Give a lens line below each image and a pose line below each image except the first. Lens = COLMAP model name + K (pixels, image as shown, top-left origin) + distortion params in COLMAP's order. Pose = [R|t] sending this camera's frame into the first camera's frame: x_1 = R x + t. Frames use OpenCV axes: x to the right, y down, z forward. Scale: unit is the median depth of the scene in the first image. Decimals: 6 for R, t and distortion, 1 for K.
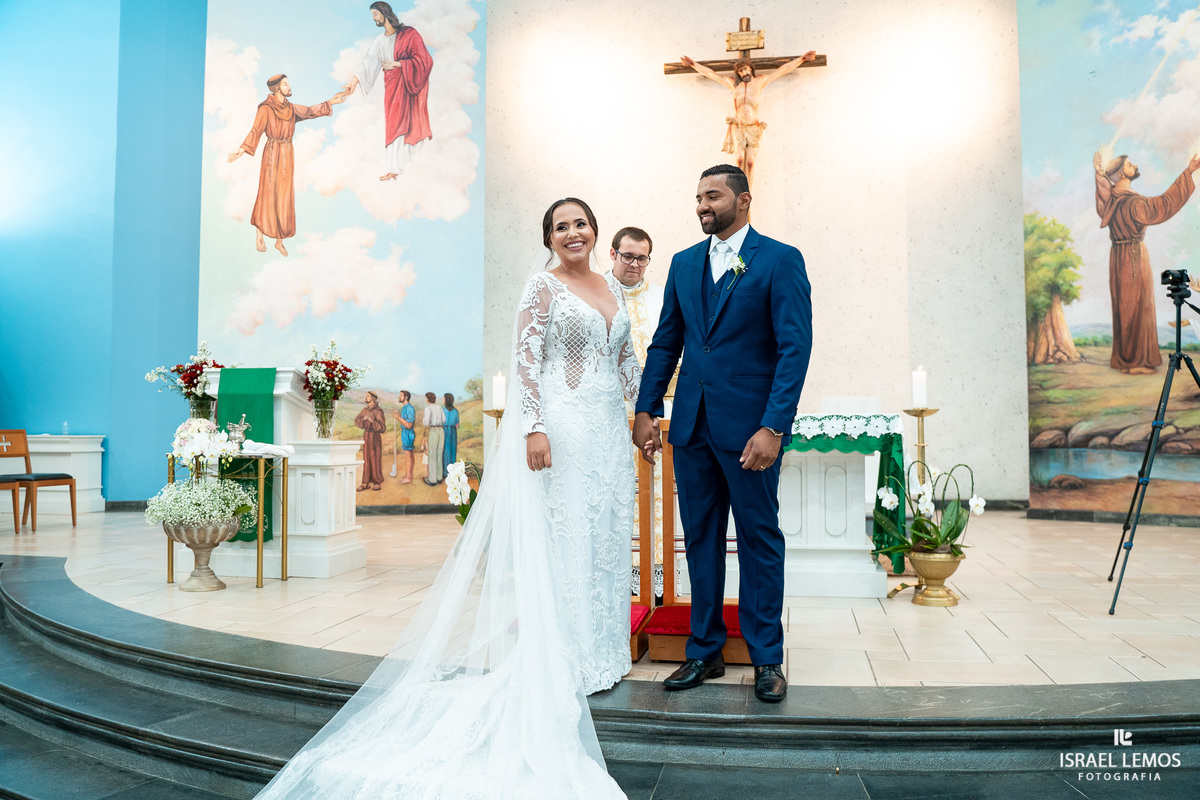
lens RADIAL K [[978.1, 0, 599.2], [0, 978.1, 397.3], [0, 0, 1]] dist [-0.118687, 0.092820]
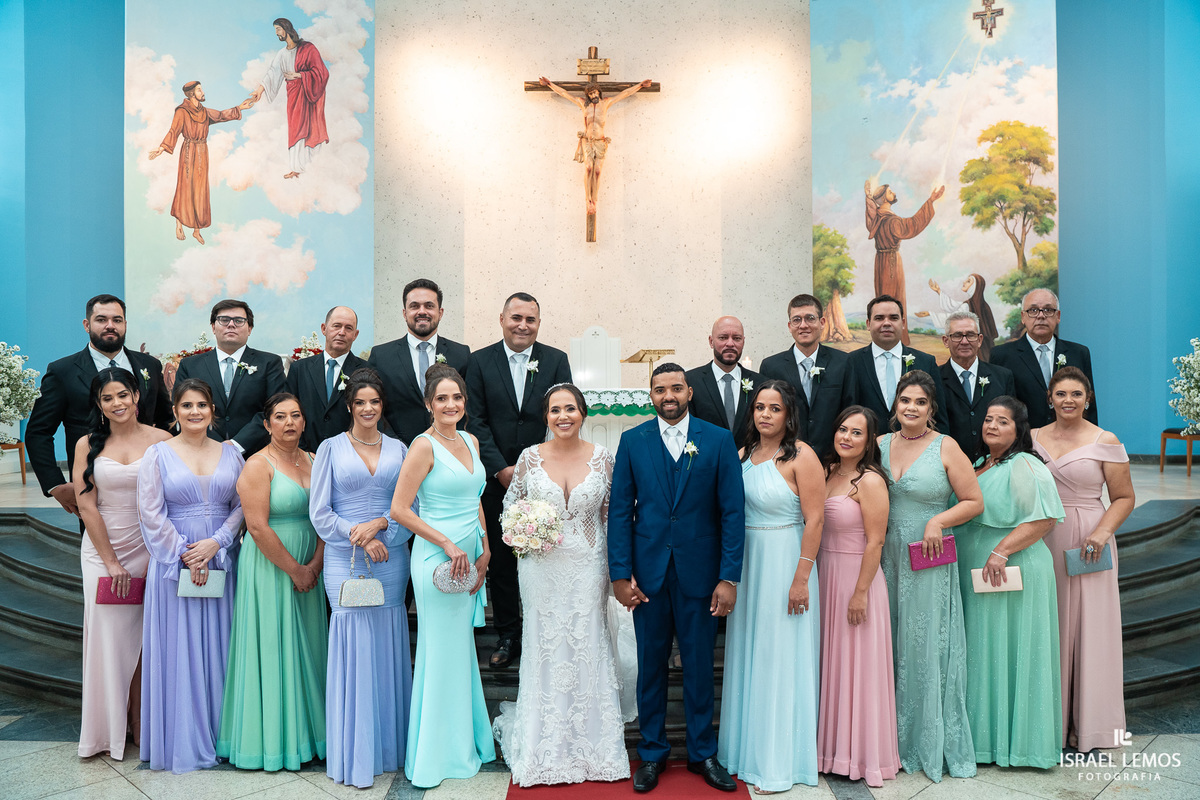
lens RADIAL K [[978.1, 0, 600.1], [0, 978.1, 398.8], [0, 0, 1]] dist [-0.118687, 0.092820]
pose [[0.977953, -0.007112, 0.208705, -0.111115], [-0.003403, 0.998744, 0.049980, -0.023496], [-0.208798, -0.049588, 0.976701, -0.228596]]
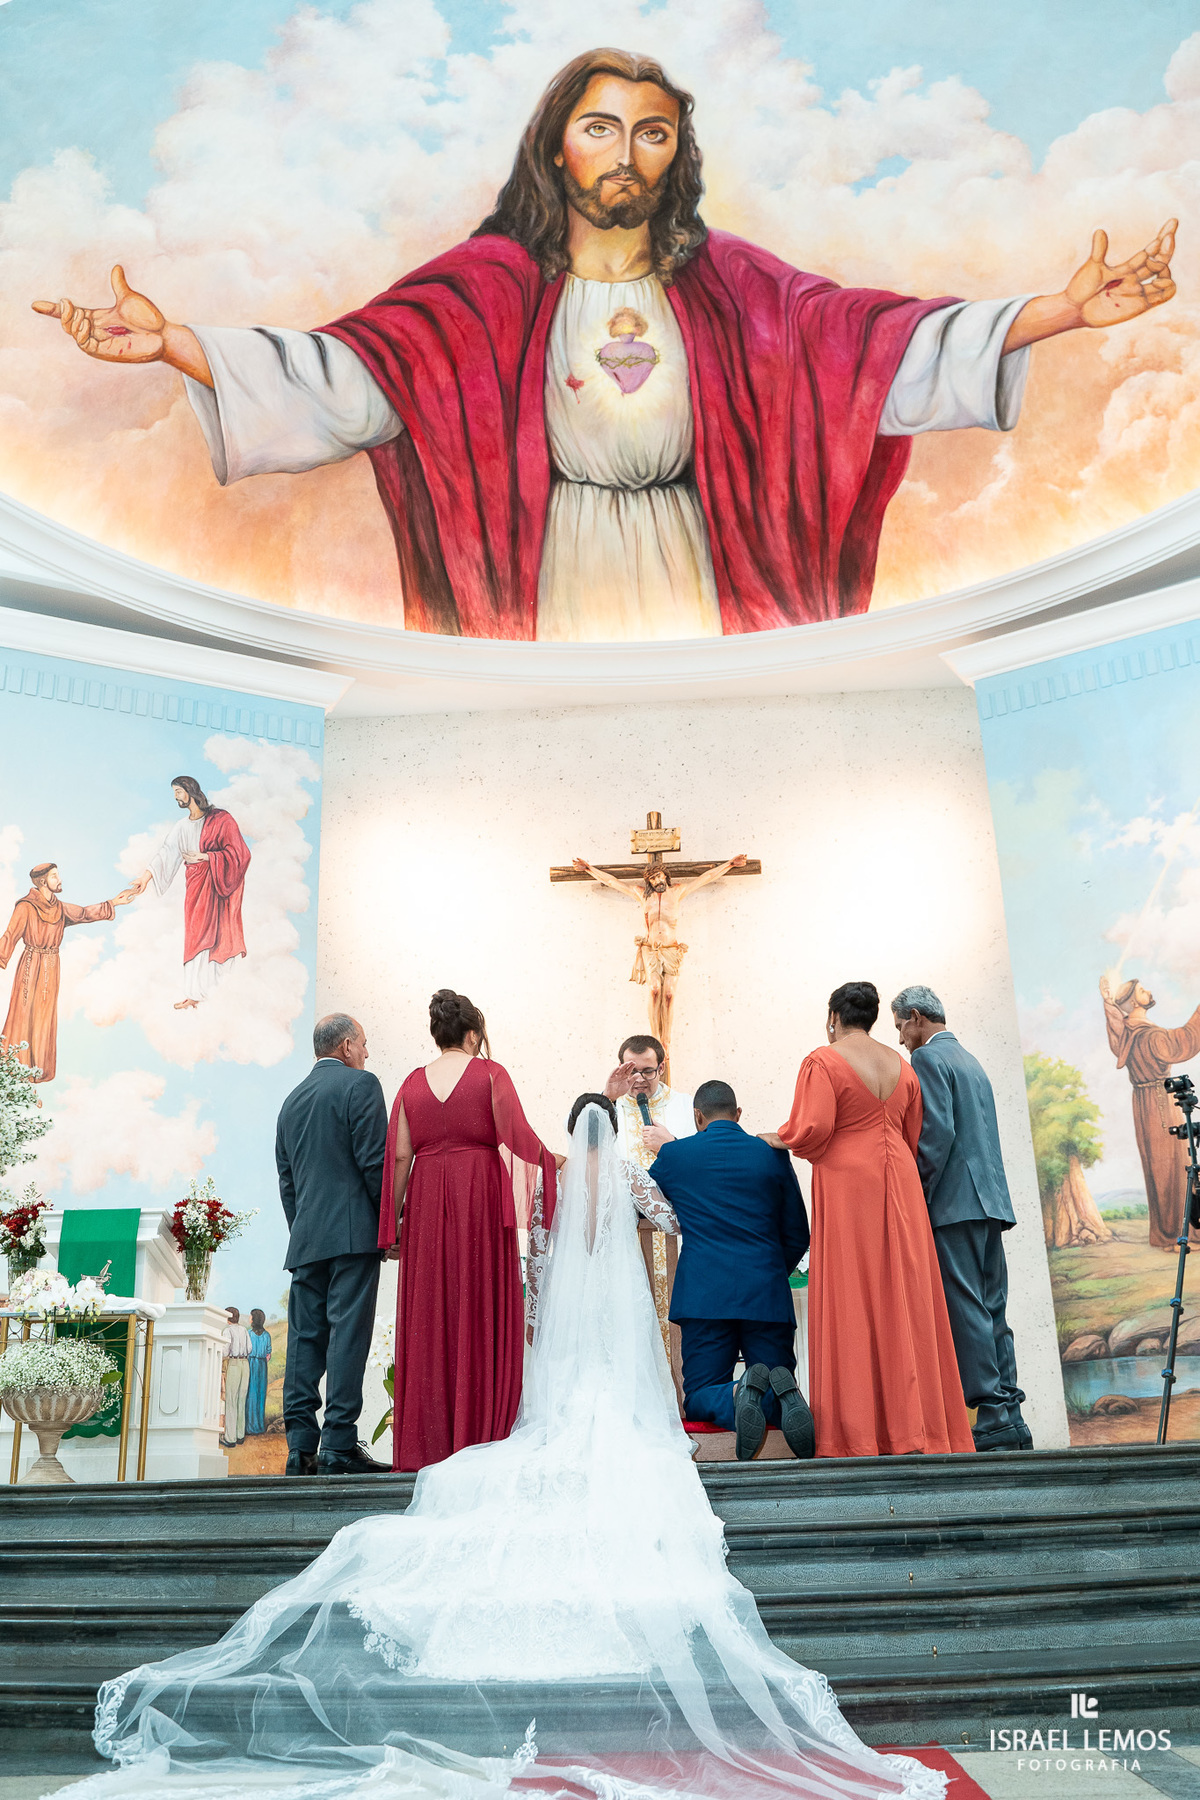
lens RADIAL K [[1632.4, 0, 592.6], [0, 1632.4, 858.3], [0, 0, 1]] dist [-0.073467, 0.000000]
pose [[0.988902, 0.026684, 0.146150, -0.107206], [0.024317, 0.941398, -0.336419, 0.098628], [-0.146563, 0.336239, 0.930302, -0.249064]]
